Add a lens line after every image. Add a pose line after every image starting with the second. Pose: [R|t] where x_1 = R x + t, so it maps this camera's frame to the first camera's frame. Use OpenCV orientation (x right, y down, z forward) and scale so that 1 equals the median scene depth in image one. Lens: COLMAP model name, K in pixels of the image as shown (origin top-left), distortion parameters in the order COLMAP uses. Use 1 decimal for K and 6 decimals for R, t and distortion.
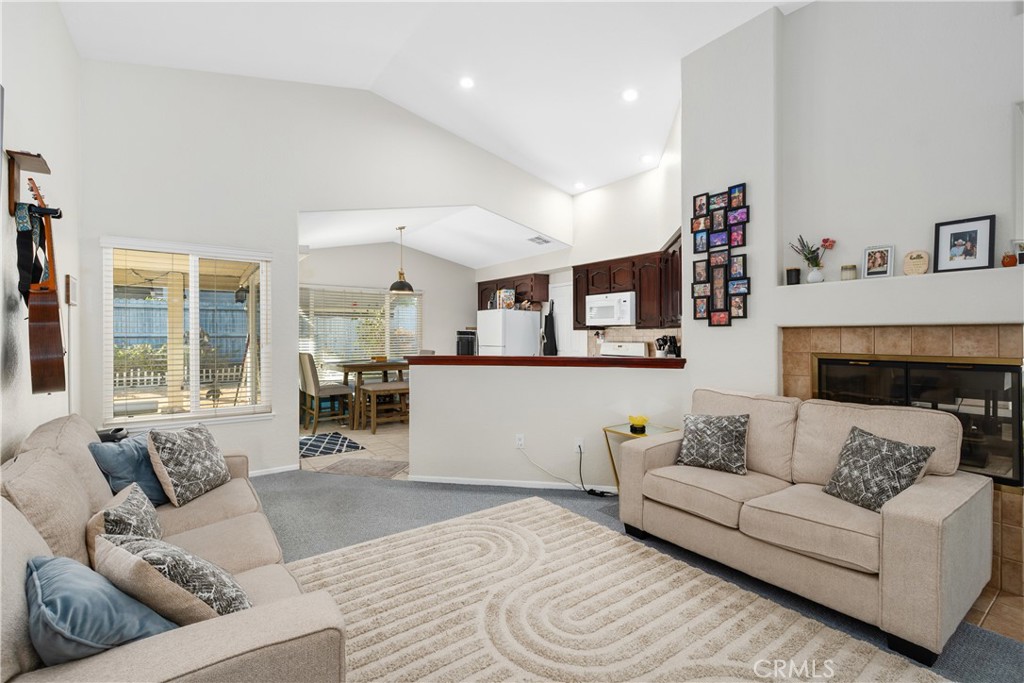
lens RADIAL K [[463.0, 0, 519.9], [0, 463.0, 339.5], [0, 0, 1]] dist [0.001228, -0.000742]
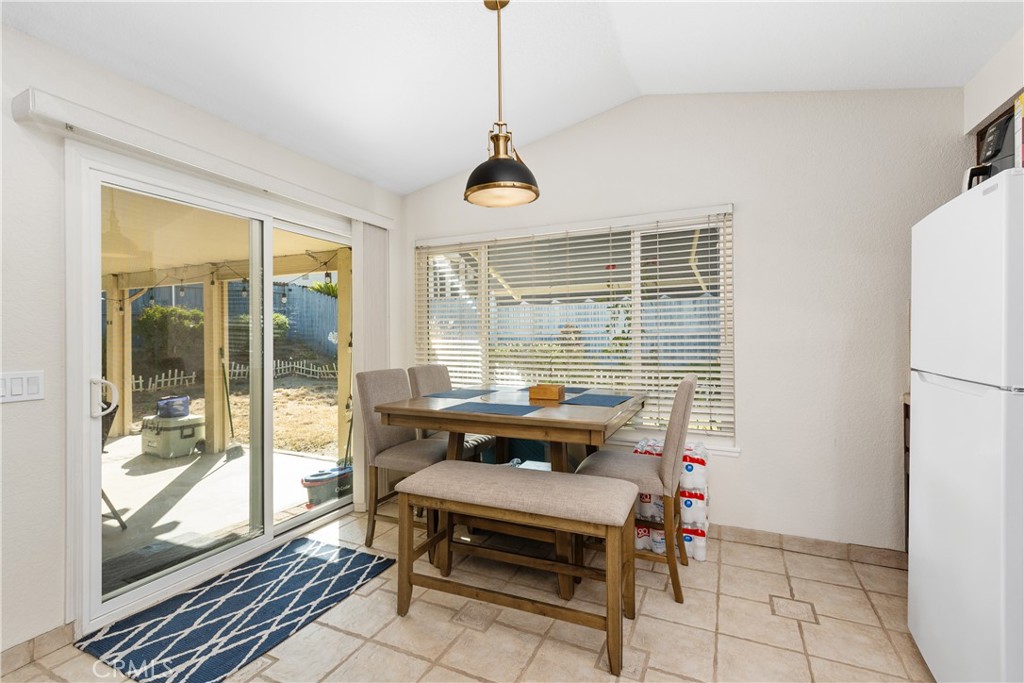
lens RADIAL K [[463.0, 0, 511.9], [0, 463.0, 335.6], [0, 0, 1]] dist [0.001228, -0.000742]
pose [[0.469381, -0.007722, -0.882962, 0.043279], [-0.000661, 0.999958, -0.009096, -0.005270], [0.882995, 0.004854, 0.469357, 1.440596]]
